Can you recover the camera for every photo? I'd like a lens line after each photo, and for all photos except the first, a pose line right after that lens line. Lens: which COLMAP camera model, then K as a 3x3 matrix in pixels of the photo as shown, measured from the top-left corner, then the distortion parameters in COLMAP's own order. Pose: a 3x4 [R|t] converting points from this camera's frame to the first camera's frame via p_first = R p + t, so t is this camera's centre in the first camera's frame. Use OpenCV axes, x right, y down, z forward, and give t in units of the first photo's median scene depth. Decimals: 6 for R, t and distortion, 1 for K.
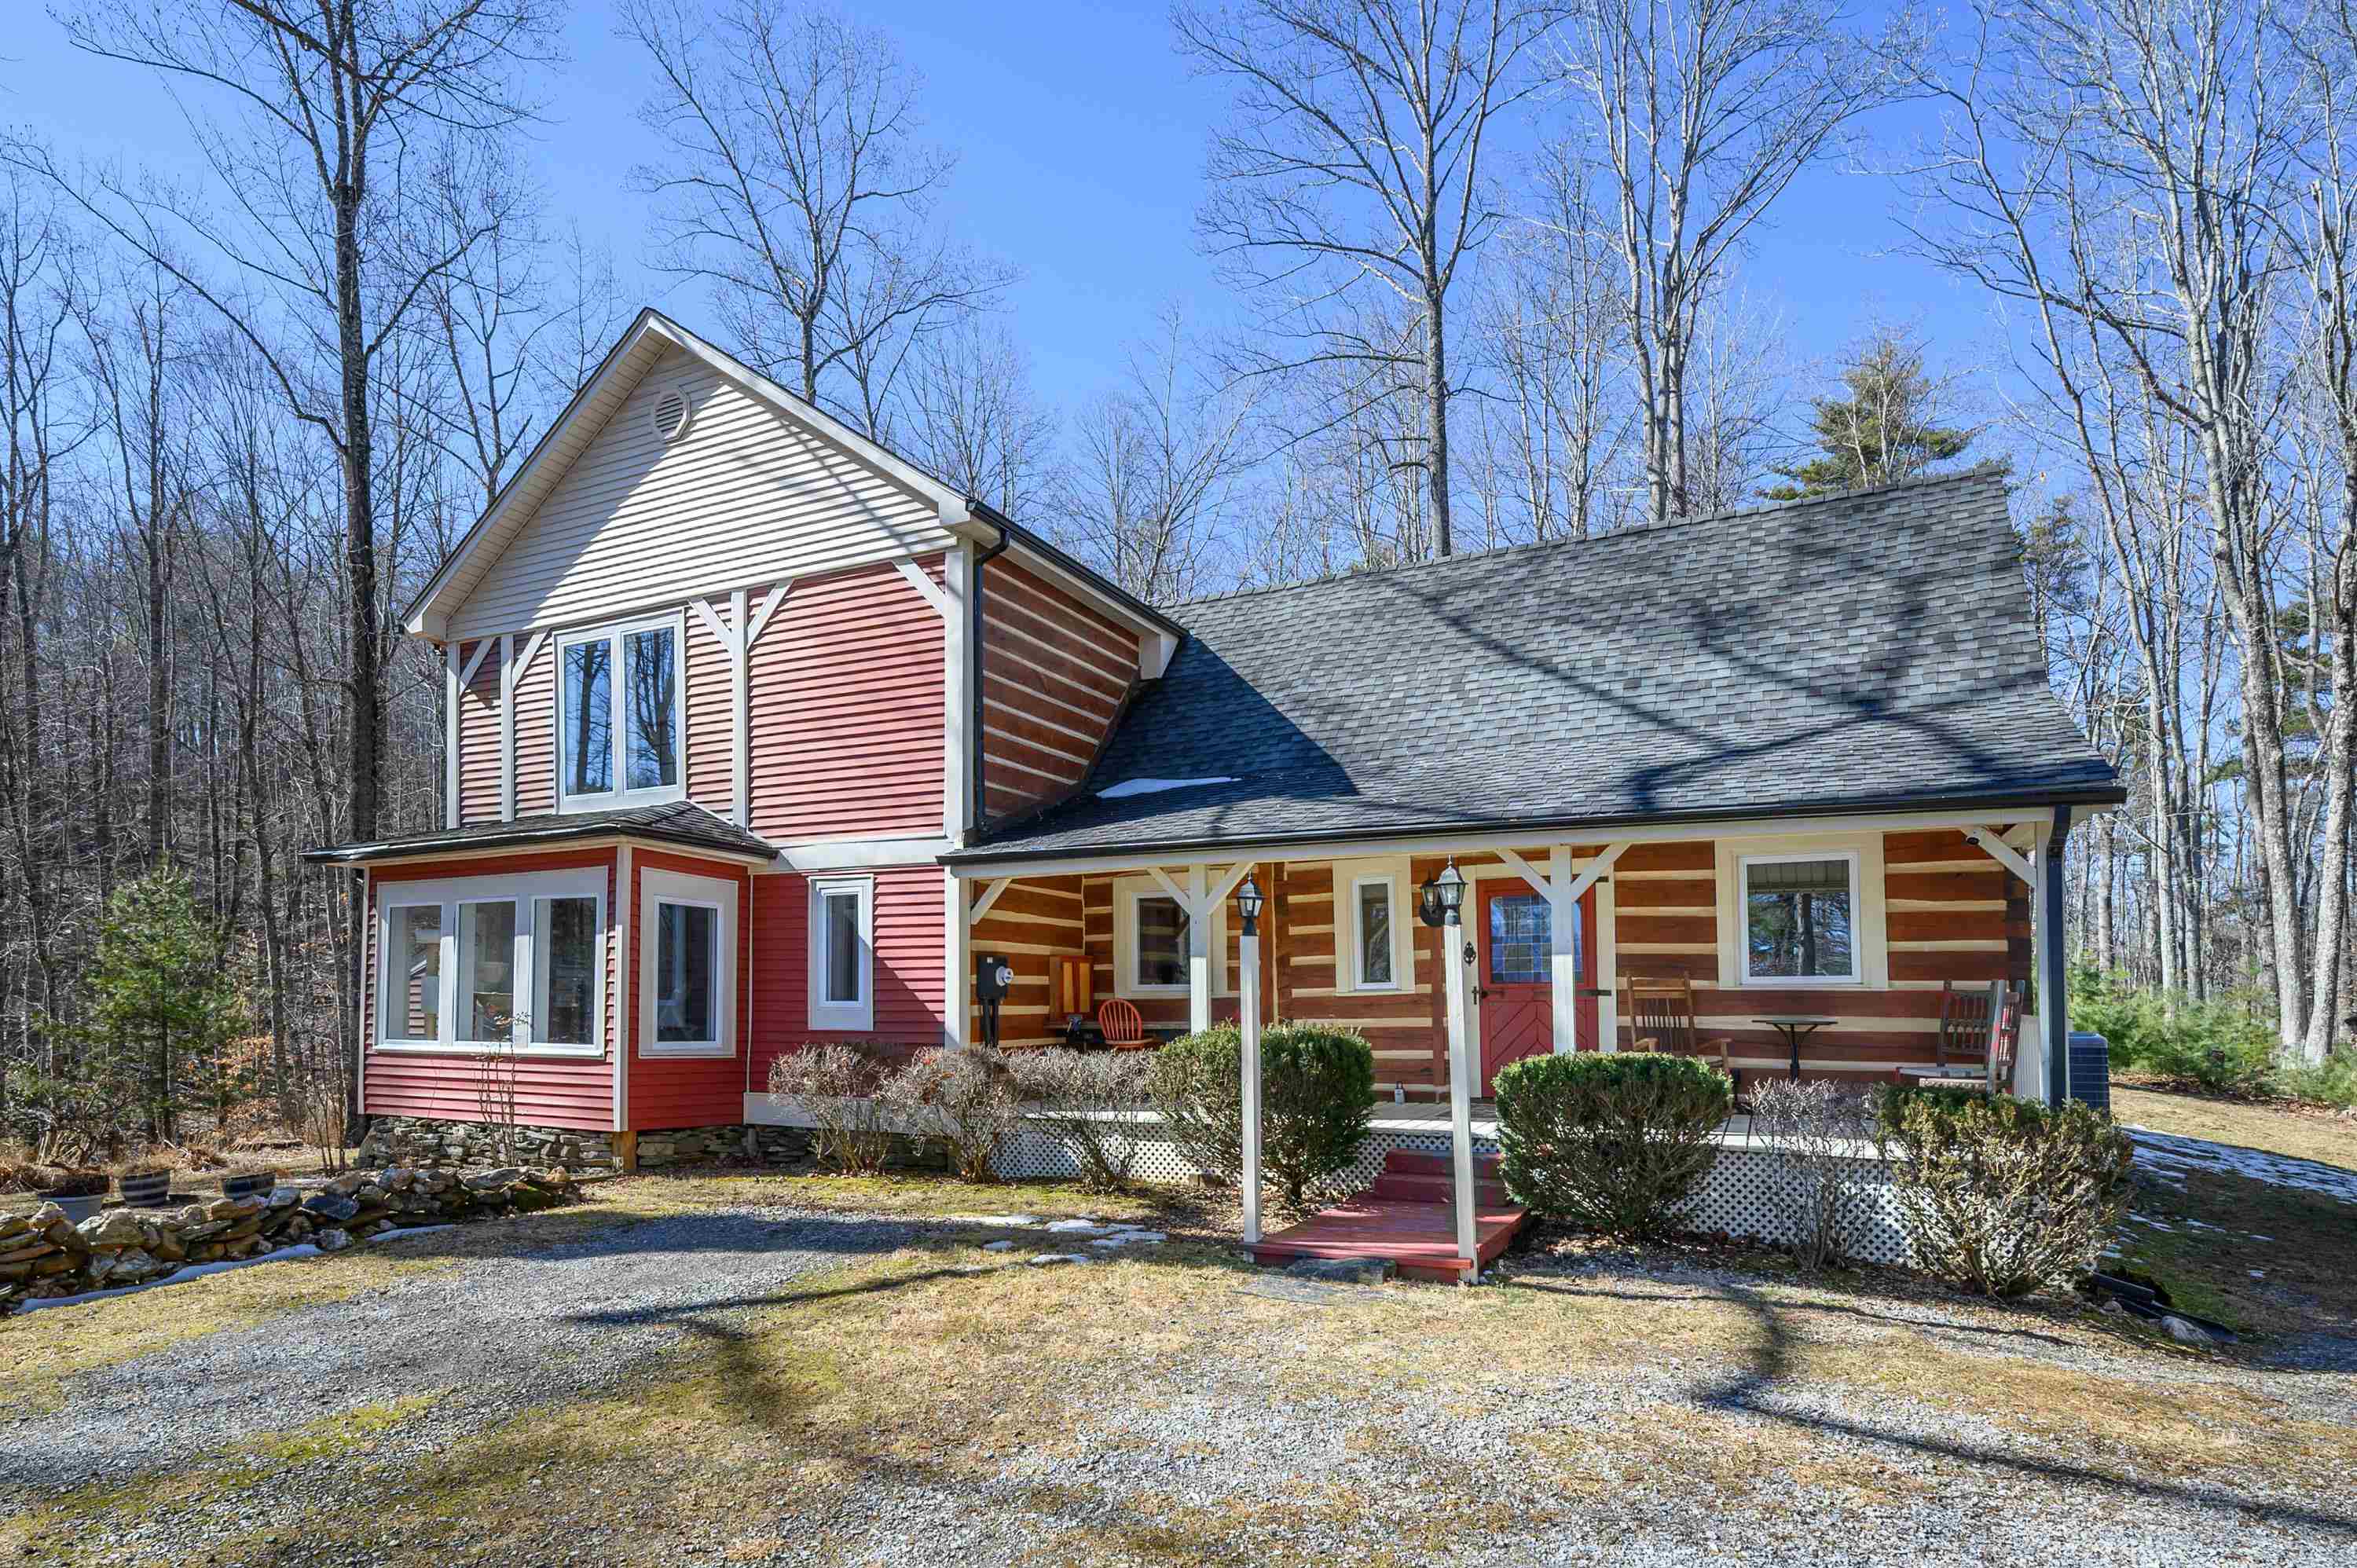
lens RADIAL K [[1242.2, 0, 1154.6], [0, 1242.2, 999.6], [0, 0, 1]] dist [-0.000753, -0.001008]
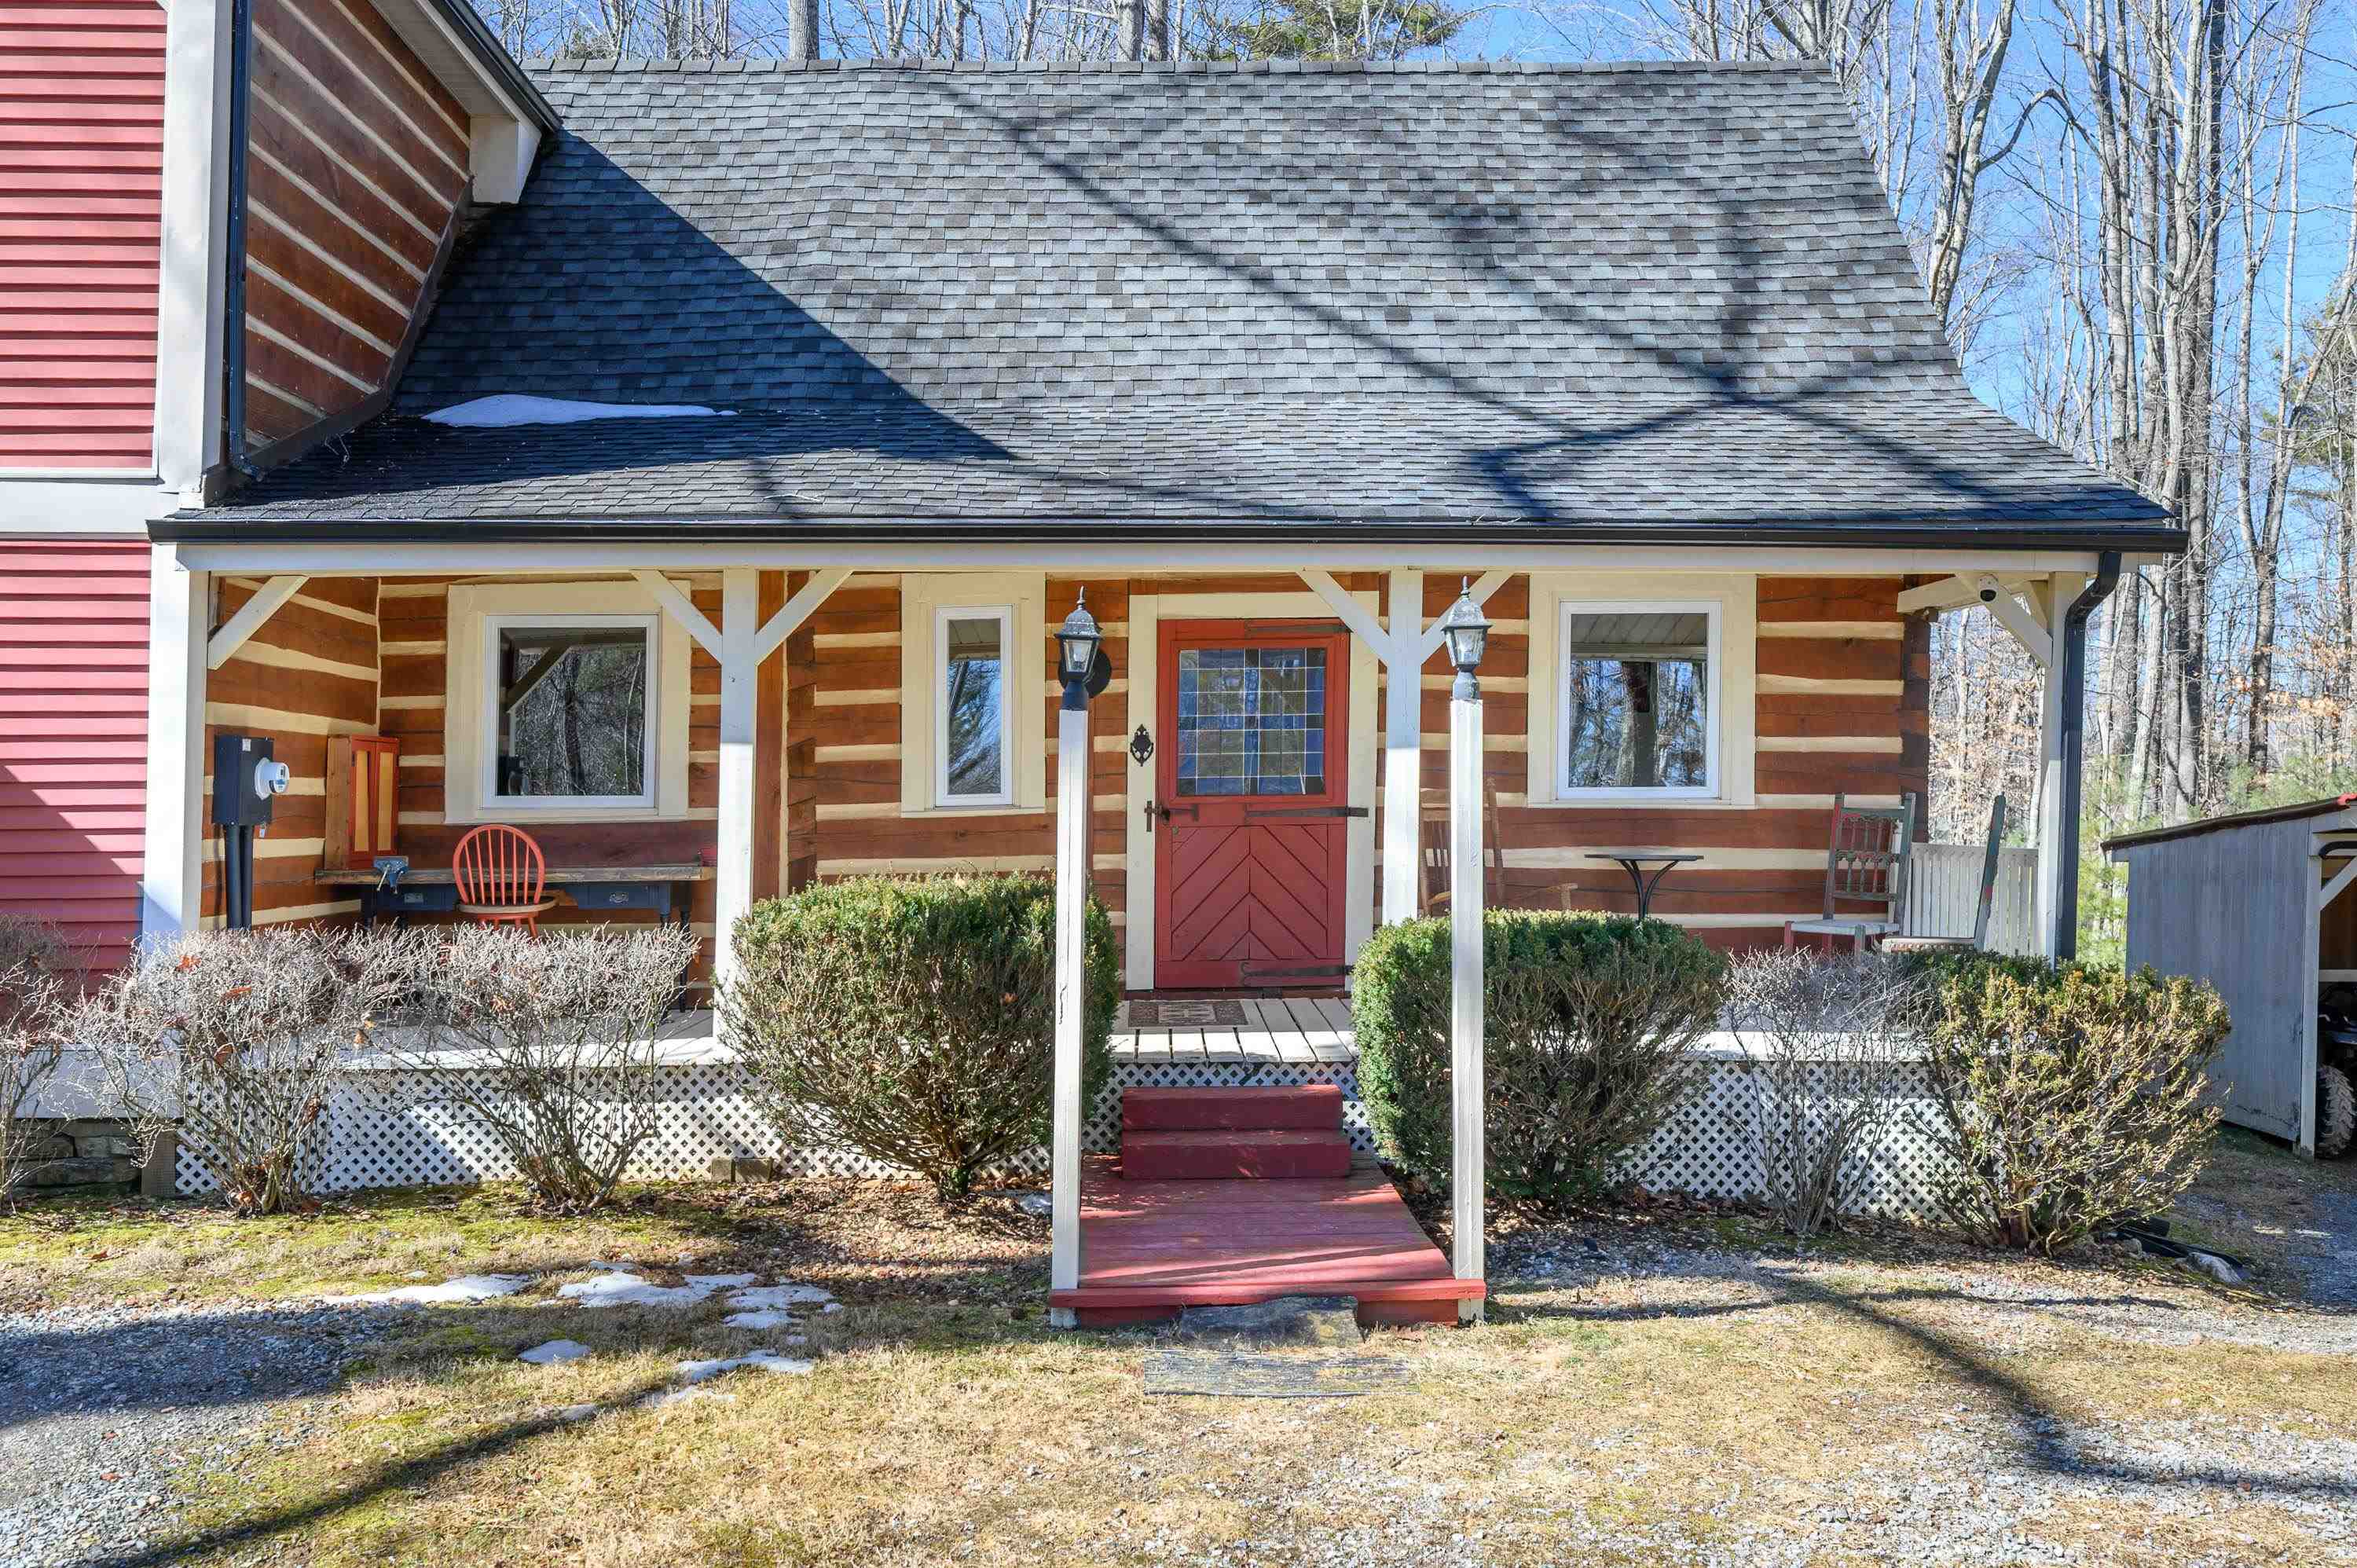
lens RADIAL K [[2050.1, 0, 1213.4], [0, 2050.1, 868.1], [0, 0, 1]] dist [-0.000599, -0.007488]
pose [[0.885221, -0.013717, 0.464969, -0.165830], [0.001901, 0.999663, 0.025873, -0.003797], [-0.465167, -0.022019, 0.884949, 0.119905]]
